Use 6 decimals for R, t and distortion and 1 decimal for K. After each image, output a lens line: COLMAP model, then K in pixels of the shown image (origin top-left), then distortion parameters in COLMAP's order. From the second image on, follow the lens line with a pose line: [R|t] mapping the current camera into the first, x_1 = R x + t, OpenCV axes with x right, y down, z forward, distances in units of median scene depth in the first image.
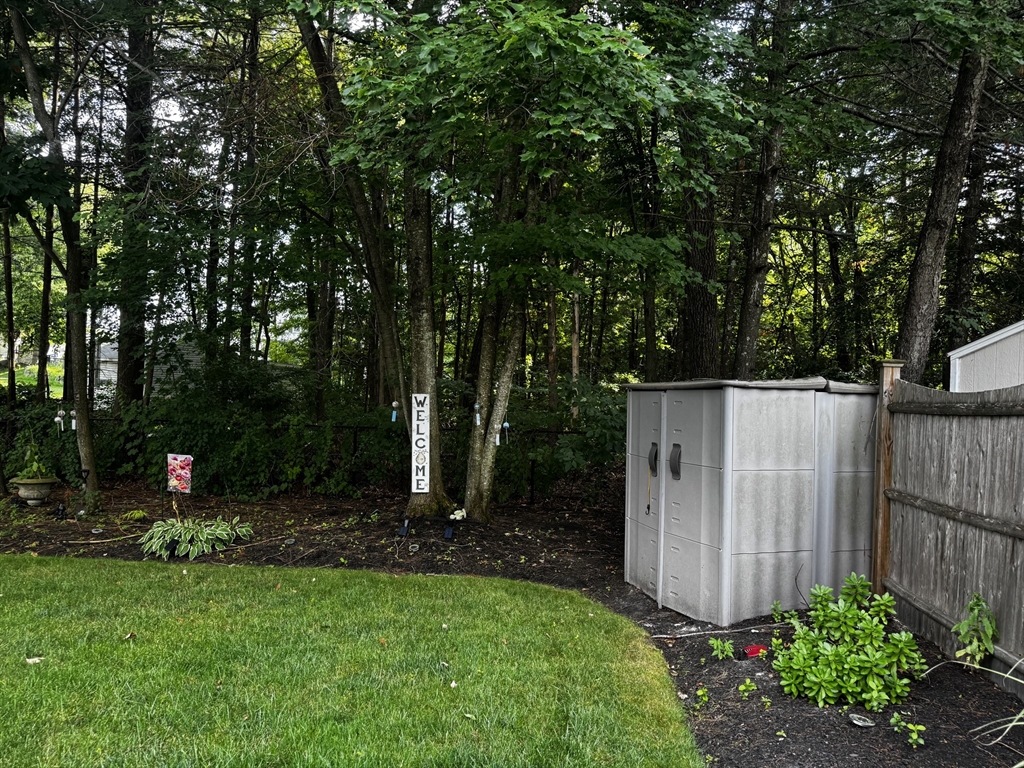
lens RADIAL K [[711.9, 0, 513.1], [0, 711.9, 379.8], [0, 0, 1]] dist [0.038108, -0.041935]
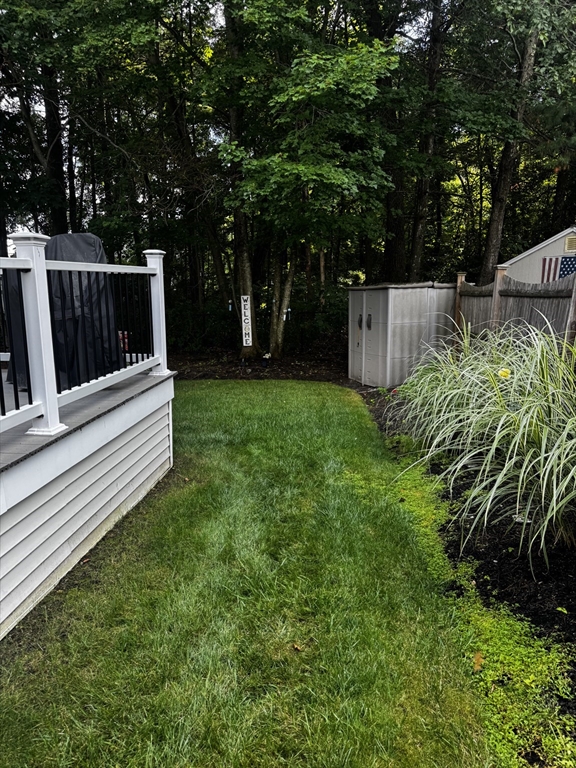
lens RADIAL K [[533.9, 0, 287.5], [0, 533.9, 385.5], [0, 0, 1]] dist [0.038108, -0.041935]
pose [[0.998680, -0.048660, 0.016422, -0.050940], [0.044397, 0.978751, 0.200190, -0.029519], [-0.025815, -0.199197, 0.979619, -0.520278]]
